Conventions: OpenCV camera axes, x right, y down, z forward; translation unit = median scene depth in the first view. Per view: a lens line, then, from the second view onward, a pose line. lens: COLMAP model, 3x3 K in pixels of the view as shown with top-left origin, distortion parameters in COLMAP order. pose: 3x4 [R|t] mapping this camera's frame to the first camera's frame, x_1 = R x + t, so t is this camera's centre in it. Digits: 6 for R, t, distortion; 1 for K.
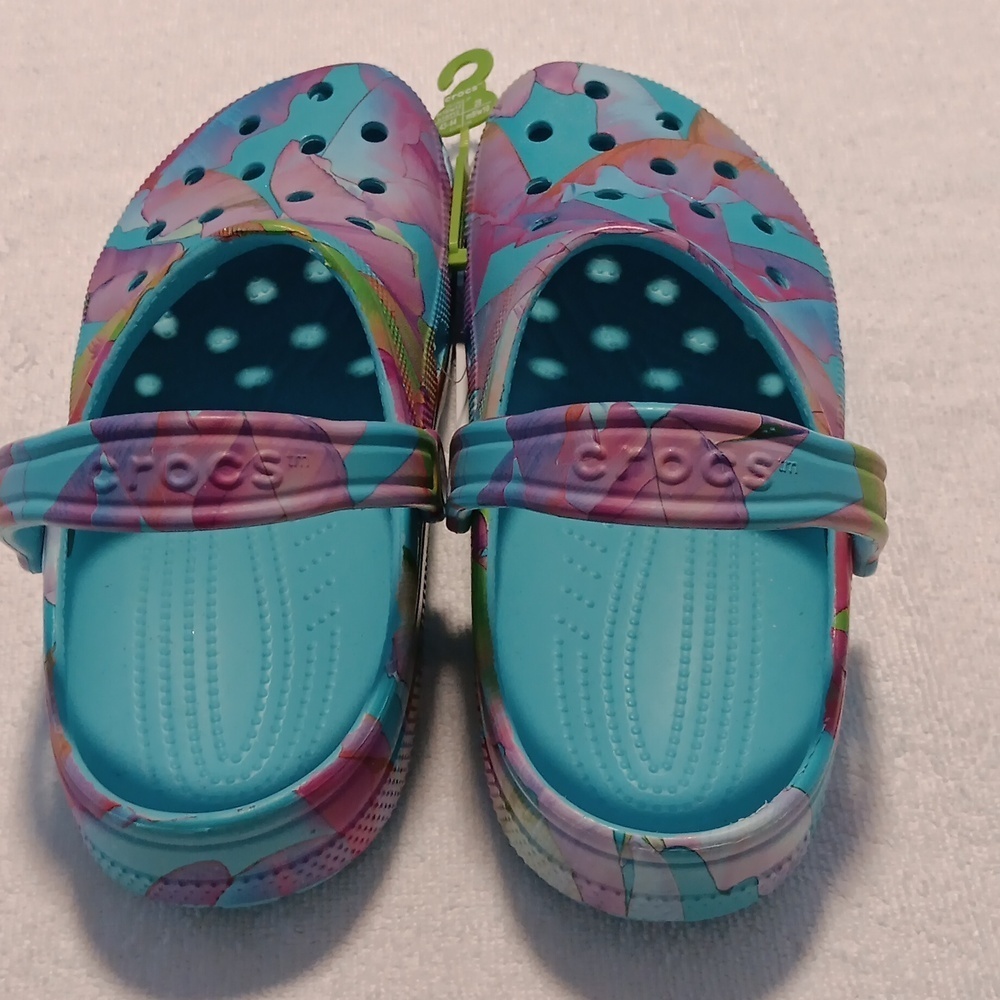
lens RADIAL K [[1710.0, 0, 494.1], [0, 1710.0, 497.4], [0, 0, 1]] dist [0.037671, 0.000000]
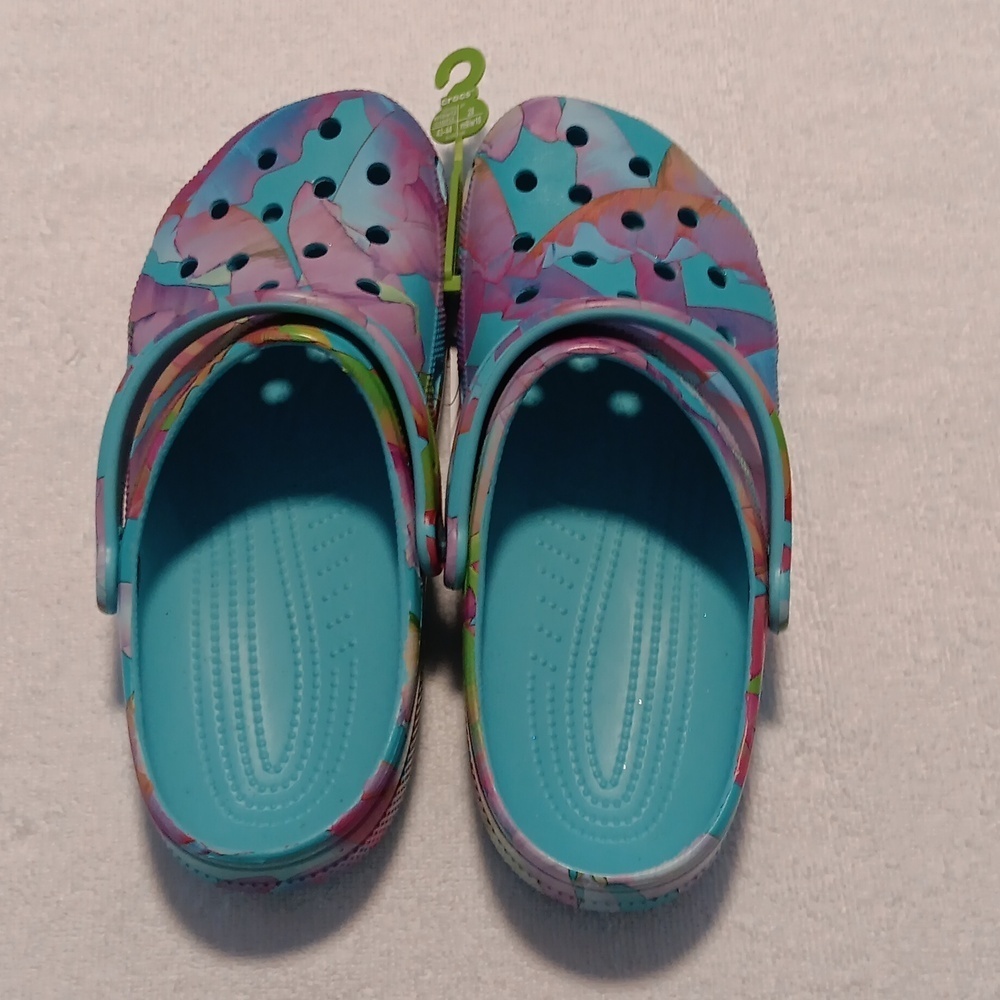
lens RADIAL K [[1710.0, 0, 495.1], [0, 1710.0, 506.0], [0, 0, 1]] dist [0.037671, 0.000000]
pose [[0.999832, 0.011890, 0.013944, -0.007519], [-0.014973, 0.968745, 0.247607, -0.322539], [-0.010565, -0.247774, 0.968760, -0.169842]]
